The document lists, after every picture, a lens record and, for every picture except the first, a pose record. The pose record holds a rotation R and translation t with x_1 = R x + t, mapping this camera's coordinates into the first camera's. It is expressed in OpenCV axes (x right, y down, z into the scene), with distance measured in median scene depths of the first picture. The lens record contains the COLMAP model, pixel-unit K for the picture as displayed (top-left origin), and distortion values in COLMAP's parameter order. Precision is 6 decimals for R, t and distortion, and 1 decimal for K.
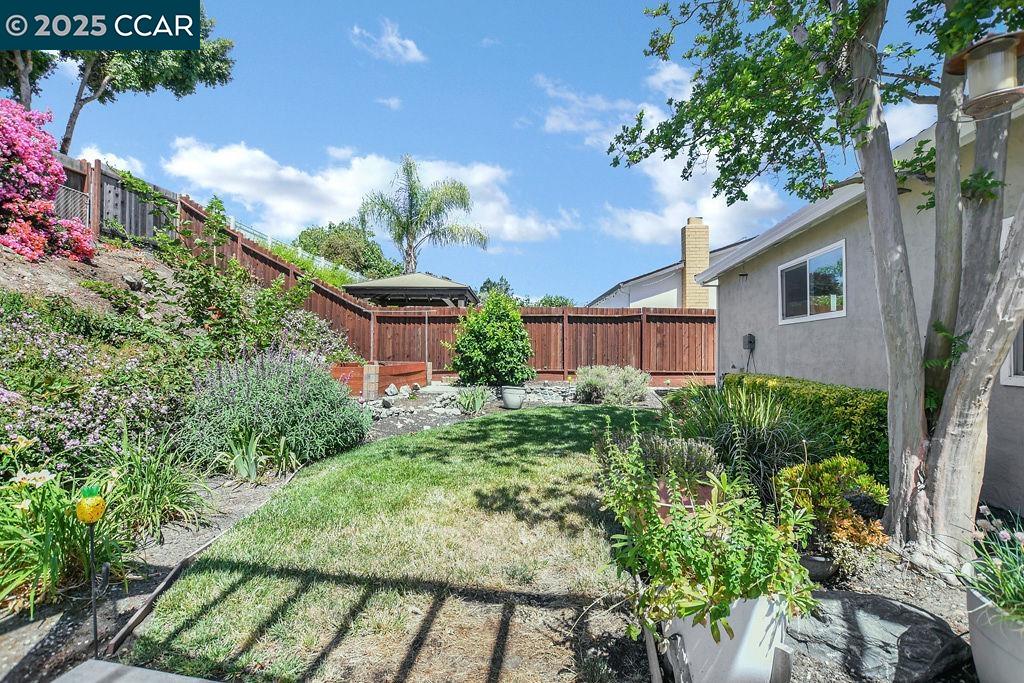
lens RADIAL K [[460.7, 0, 498.7], [0, 460.7, 345.2], [0, 0, 1]] dist [-0.025603, 0.000063]
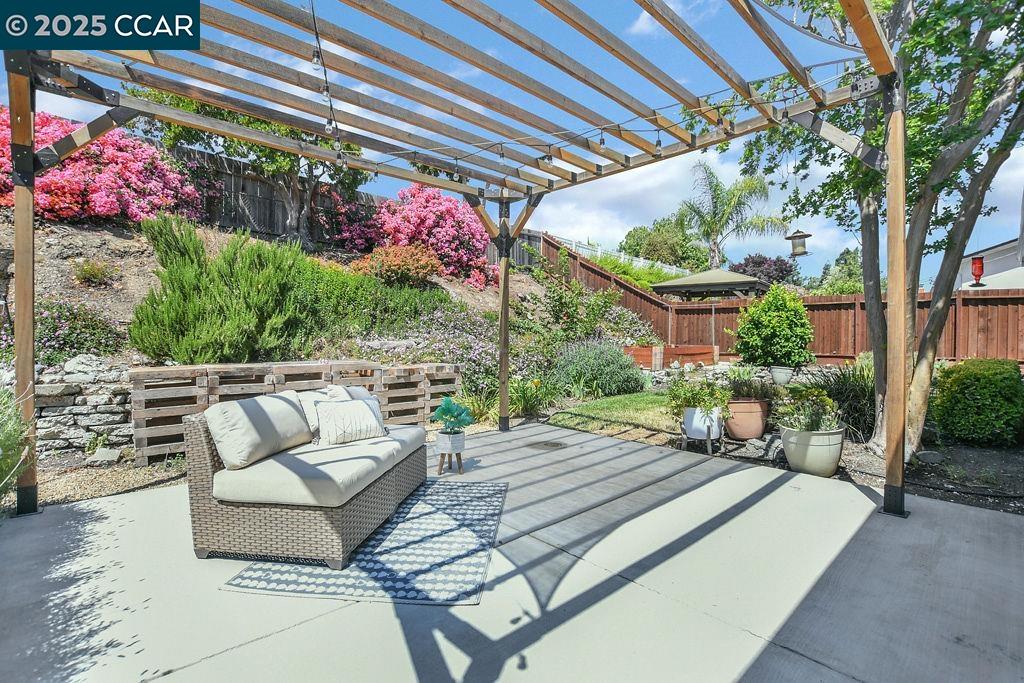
lens RADIAL K [[460.7, 0, 498.7], [0, 460.7, 345.2], [0, 0, 1]] dist [-0.025603, 0.000063]
pose [[0.768506, 0.012051, -0.639729, 0.197085], [0.009398, 0.999502, 0.030119, -0.007477], [0.639773, -0.029159, 0.768010, -0.327243]]
